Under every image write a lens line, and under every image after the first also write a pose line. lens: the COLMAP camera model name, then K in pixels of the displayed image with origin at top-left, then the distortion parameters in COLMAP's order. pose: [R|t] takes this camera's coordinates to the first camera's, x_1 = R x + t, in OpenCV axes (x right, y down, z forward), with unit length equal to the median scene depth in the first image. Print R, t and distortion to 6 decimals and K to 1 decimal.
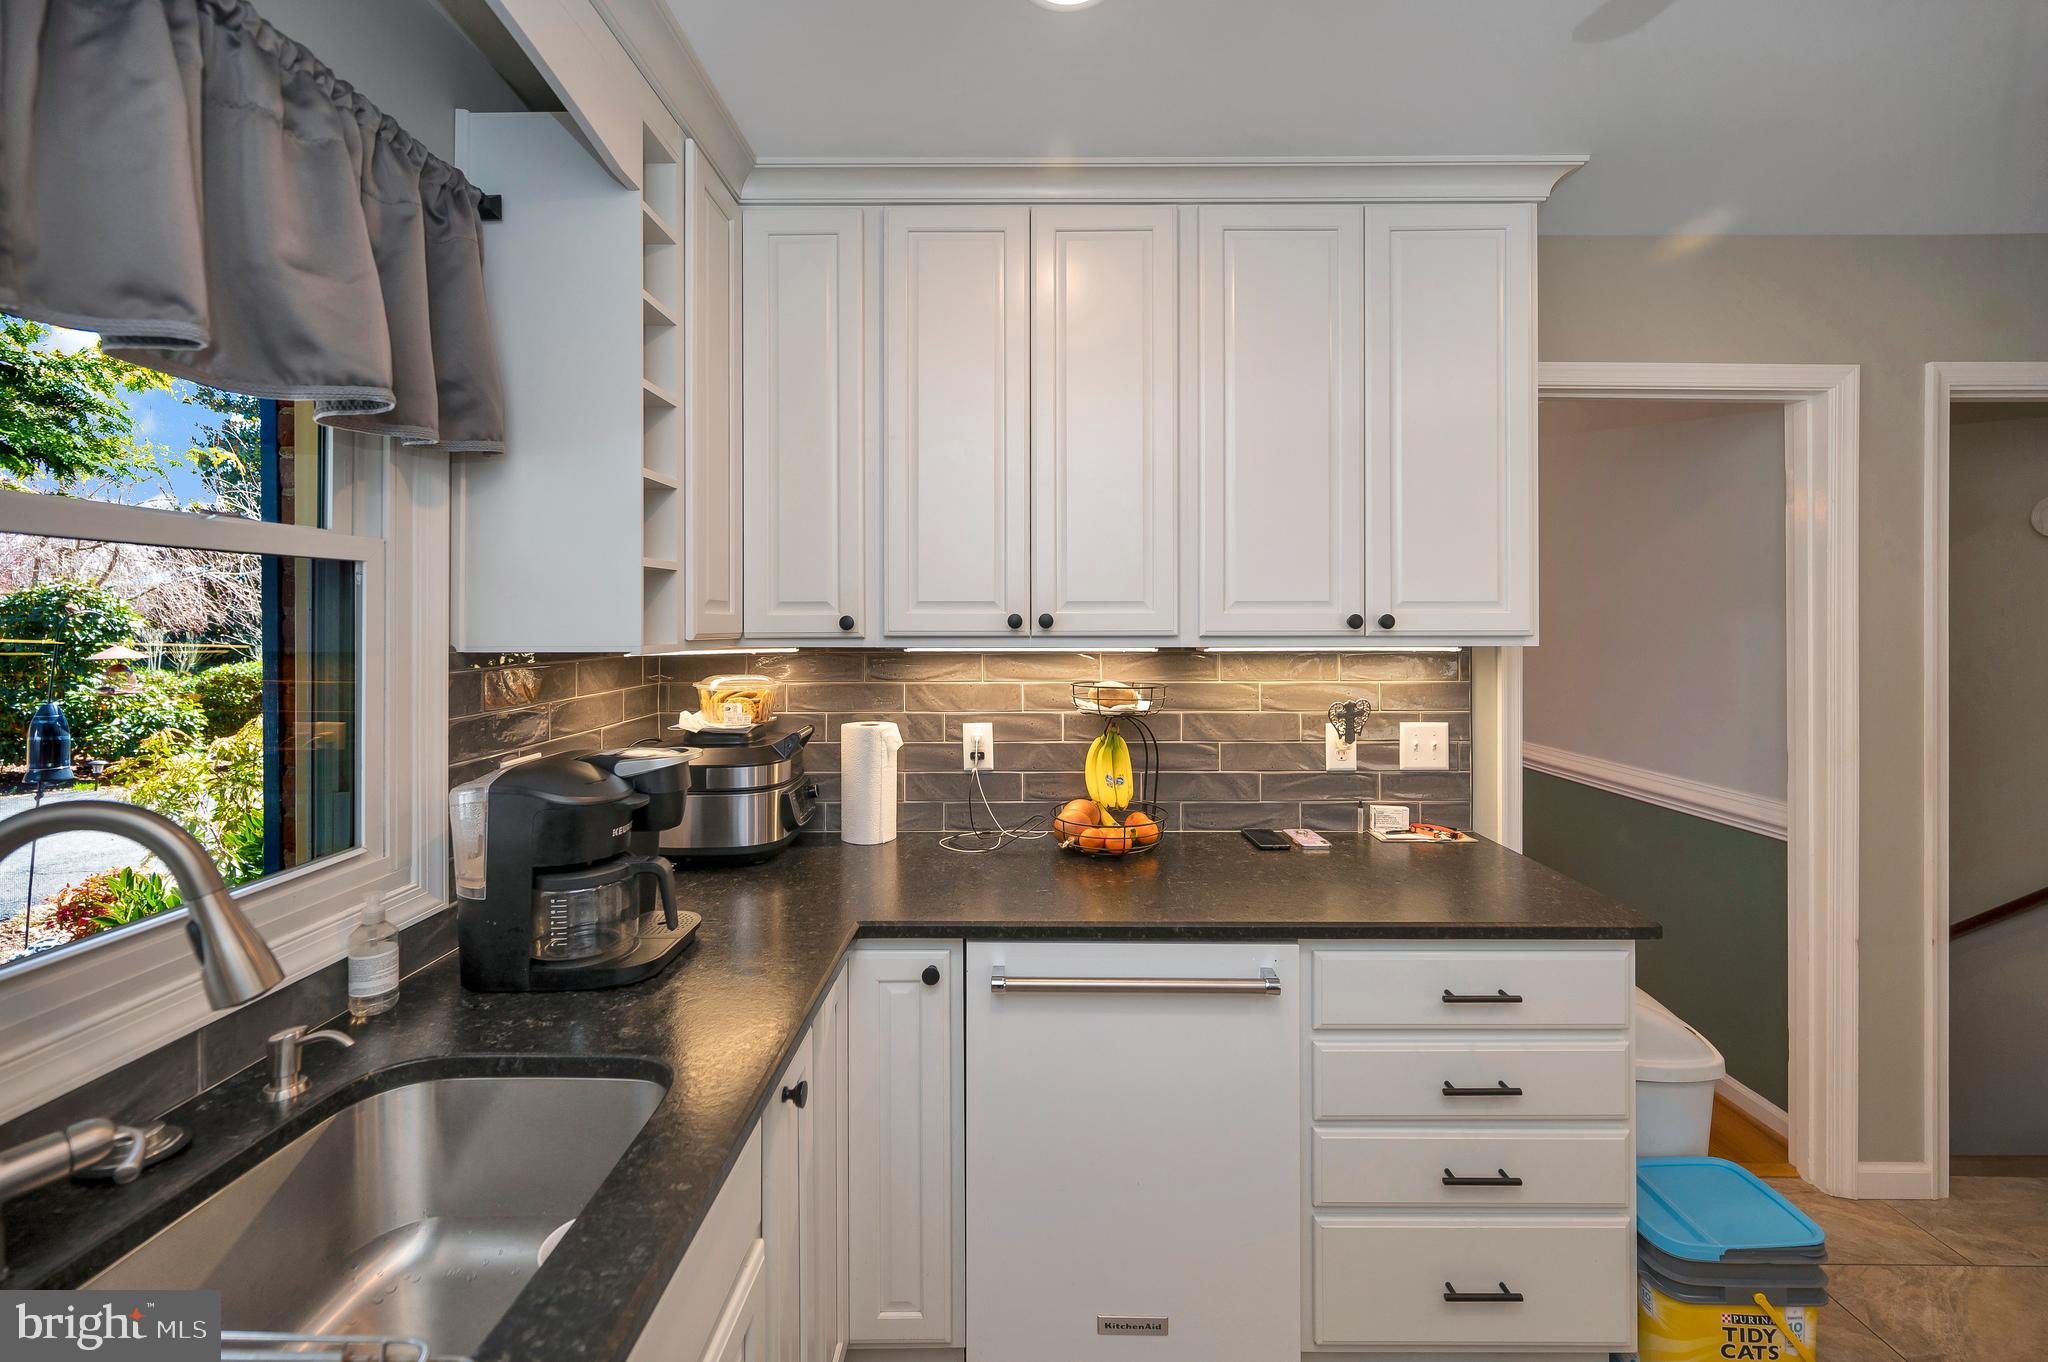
lens RADIAL K [[840.3, 0, 1037.0], [0, 840.3, 621.5], [0, 0, 1]] dist [-0.000085, -0.006875]
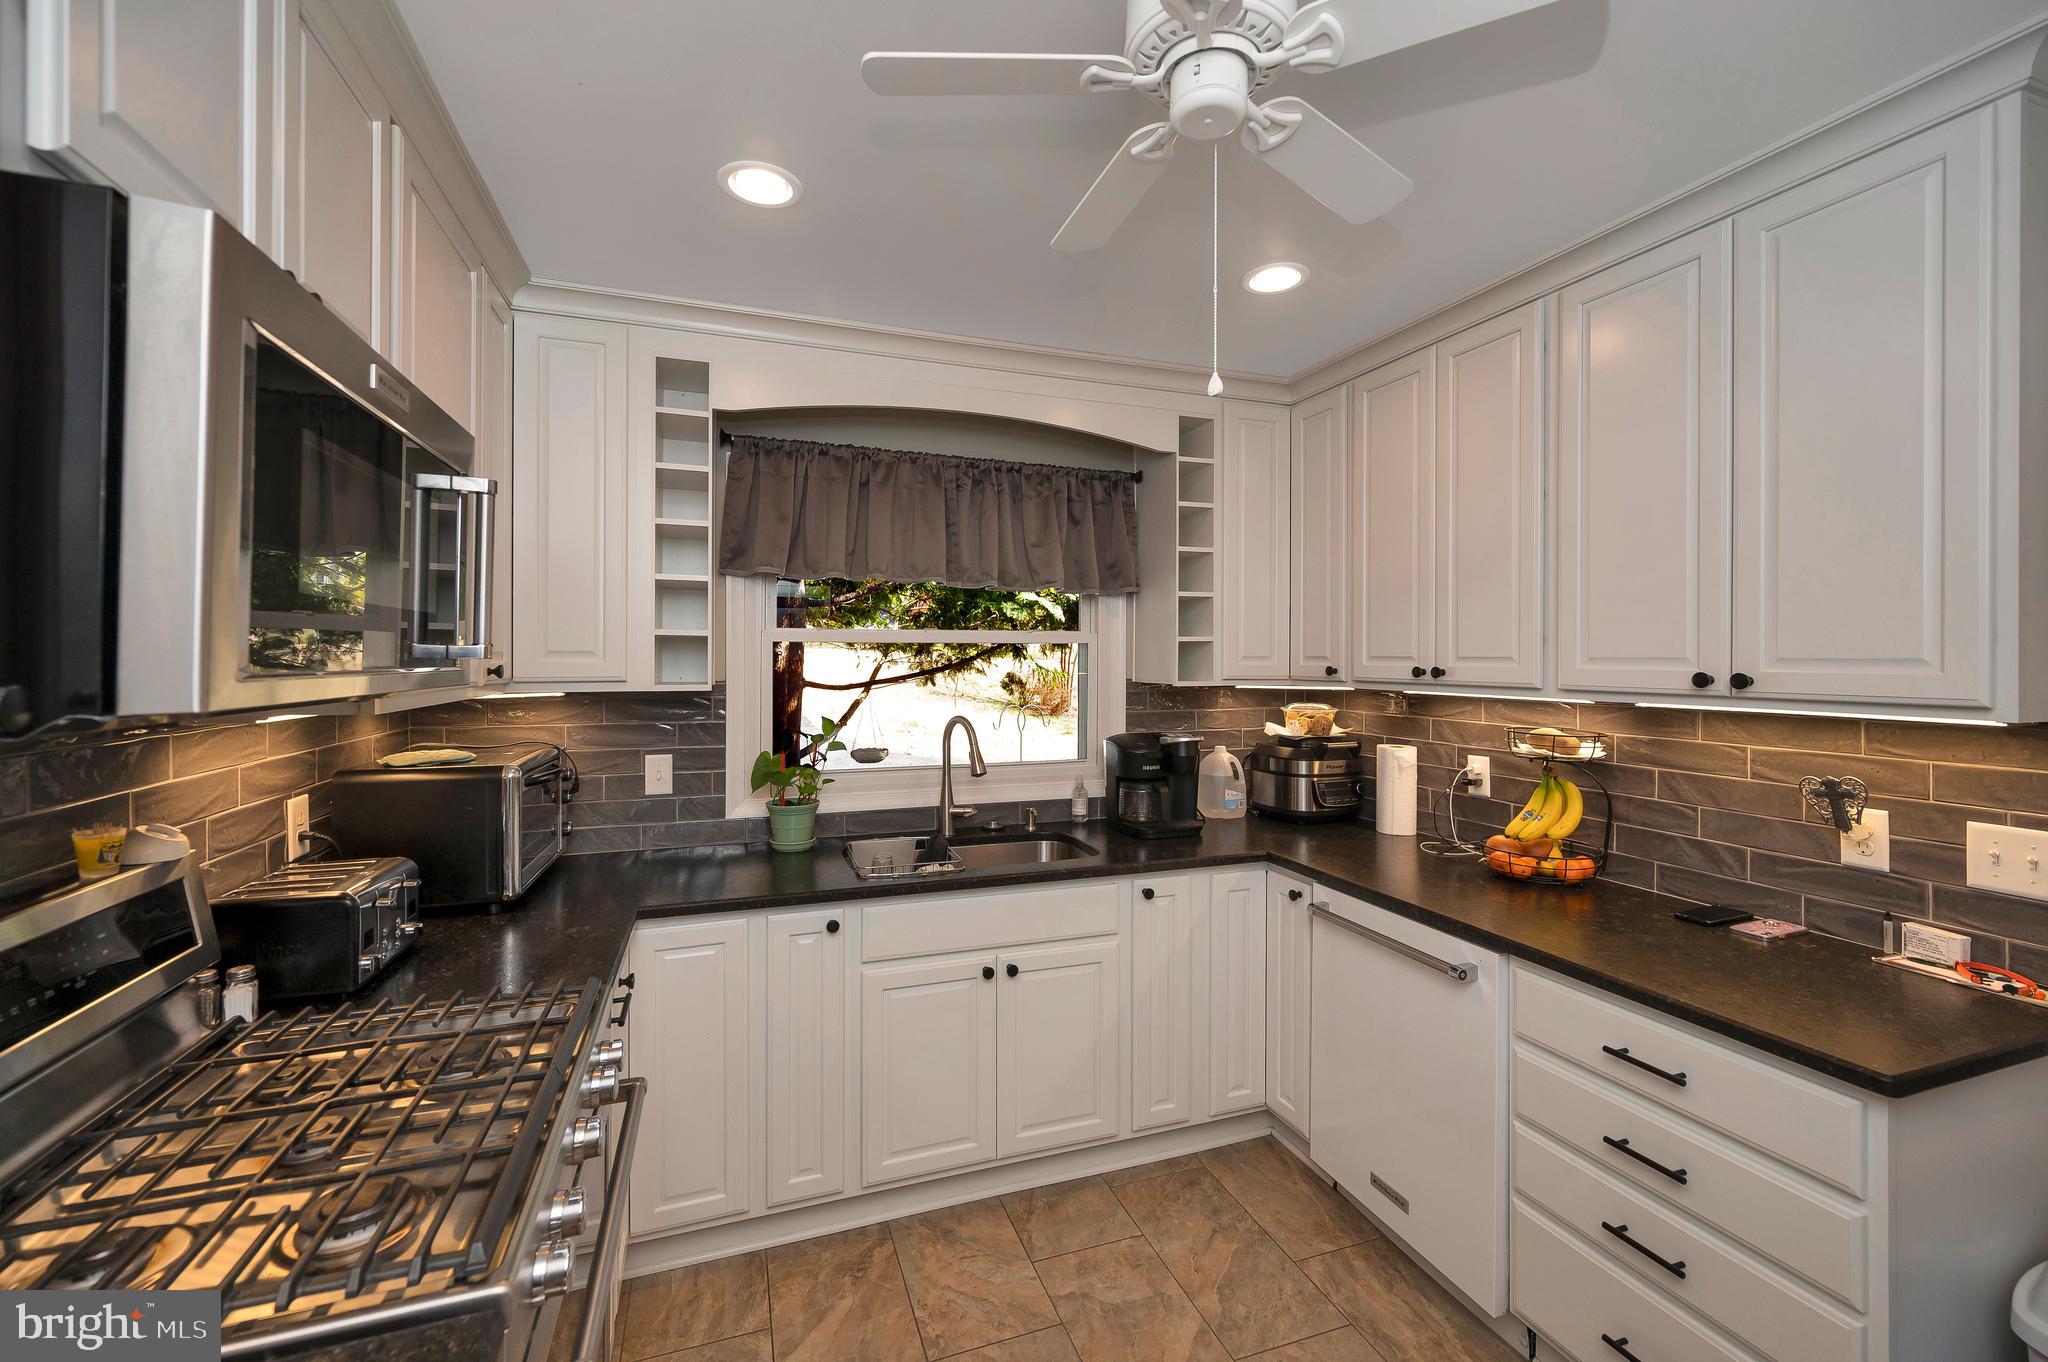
lens RADIAL K [[838.8, 0, 1025.6], [0, 838.8, 661.1], [0, 0, 1]] dist [0.000275, -0.000093]
pose [[0.343021, 0.008551, -0.939289, 0.887078], [-0.003230, 0.999963, 0.007924, -0.022976], [0.939322, 0.000316, 0.343036, -0.015812]]
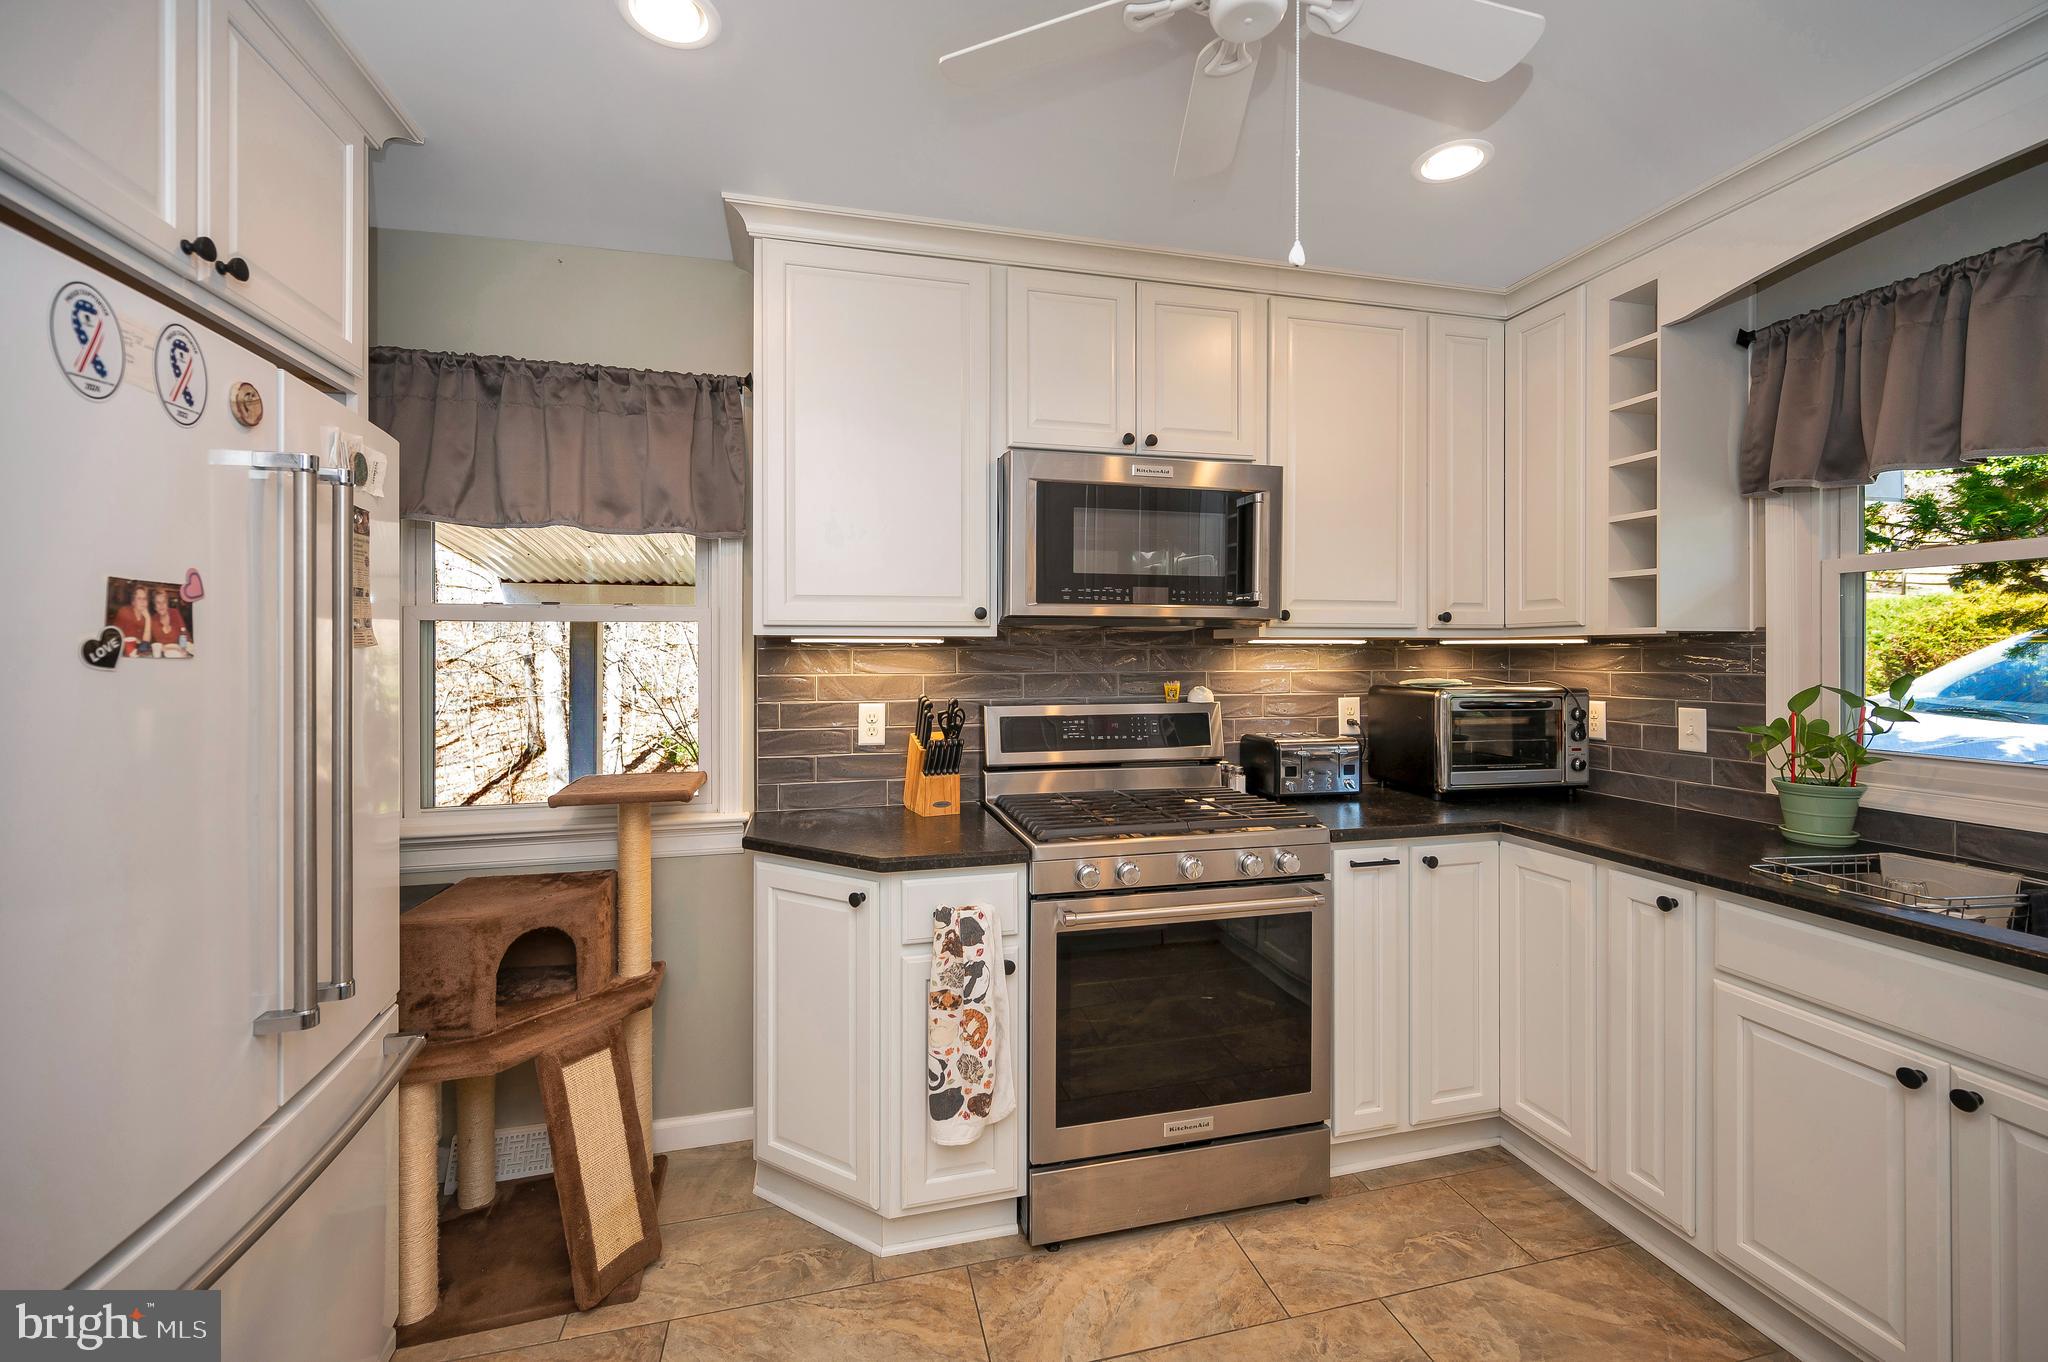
lens RADIAL K [[838.8, 0, 1025.6], [0, 838.8, 661.1], [0, 0, 1]] dist [0.000275, -0.000093]
pose [[-0.968962, 0.008571, -0.247060, 0.696688], [0.006439, 0.999935, 0.009438, 0.047561], [0.247124, 0.007554, -0.968954, 0.789123]]
